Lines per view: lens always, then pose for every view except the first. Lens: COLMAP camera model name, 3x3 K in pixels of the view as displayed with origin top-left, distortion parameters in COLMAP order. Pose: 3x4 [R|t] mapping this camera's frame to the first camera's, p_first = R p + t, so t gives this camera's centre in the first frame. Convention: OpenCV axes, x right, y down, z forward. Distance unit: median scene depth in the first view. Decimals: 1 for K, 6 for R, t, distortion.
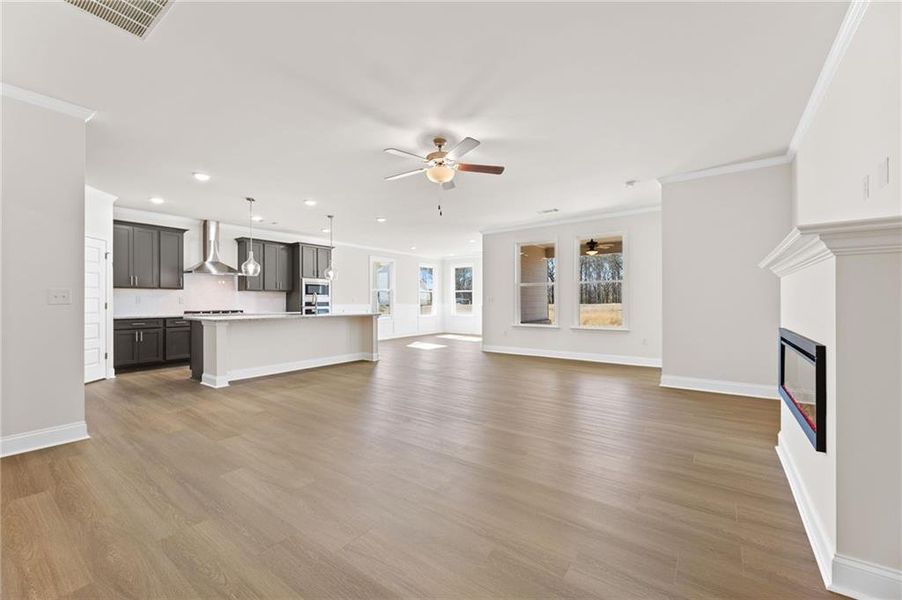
lens RADIAL K [[356.9, 0, 451.0], [0, 356.9, 300.0], [0, 0, 1]] dist [-0.009332, 0.000045]
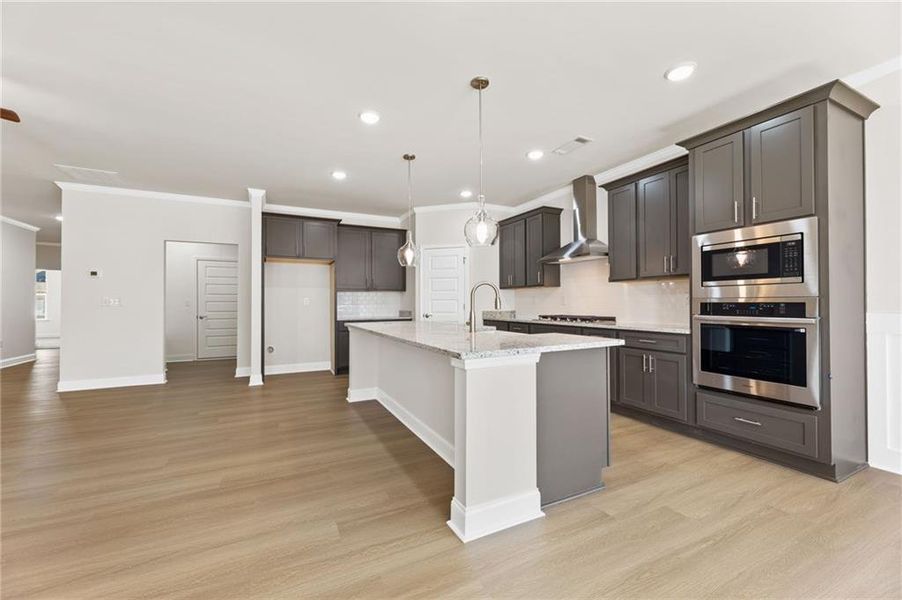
lens RADIAL K [[356.9, 0, 451.0], [0, 356.9, 300.0], [0, 0, 1]] dist [-0.009332, 0.000045]
pose [[-0.439843, -0.006649, -0.898050, 0.021027], [0.007875, 0.999906, -0.011260, 0.005718], [0.898040, -0.012024, -0.439749, 1.108087]]
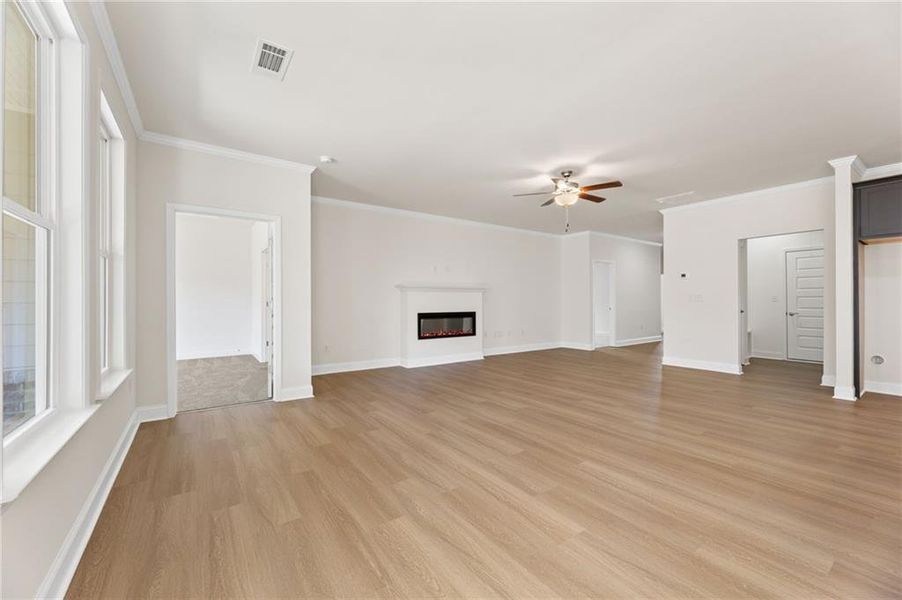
lens RADIAL K [[356.9, 0, 451.0], [0, 356.9, 300.0], [0, 0, 1]] dist [-0.009332, 0.000045]
pose [[-0.951967, 0.003933, 0.306176, -0.018113], [0.001822, 0.999973, -0.007180, 0.006050], [-0.306196, -0.006277, -0.951948, 1.191421]]
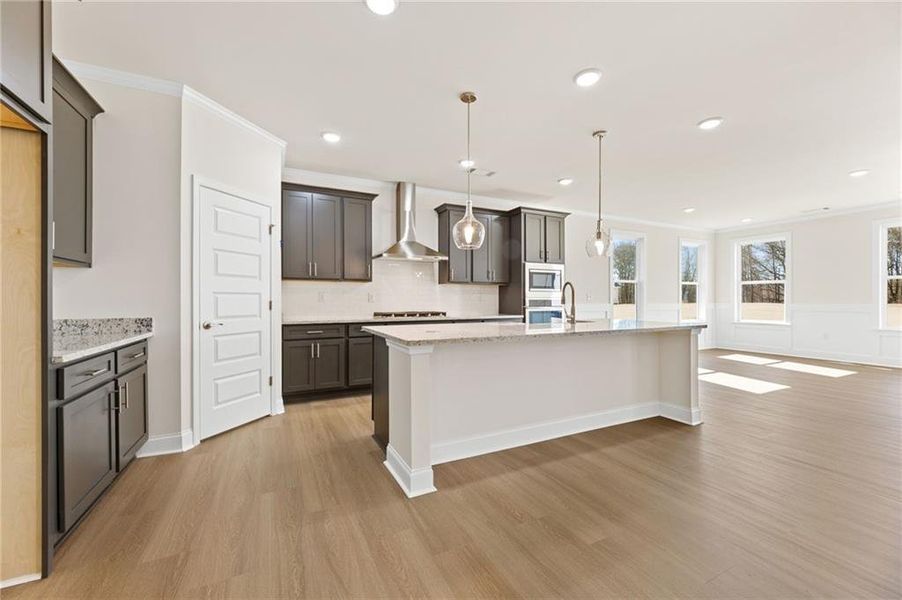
lens RADIAL K [[356.9, 0, 451.0], [0, 356.9, 300.0], [0, 0, 1]] dist [-0.009332, 0.000045]
pose [[0.887286, 0.000317, -0.461219, -0.282460], [0.001724, 0.999990, 0.004004, 0.003532], [0.461216, -0.004348, 0.887277, 0.432657]]
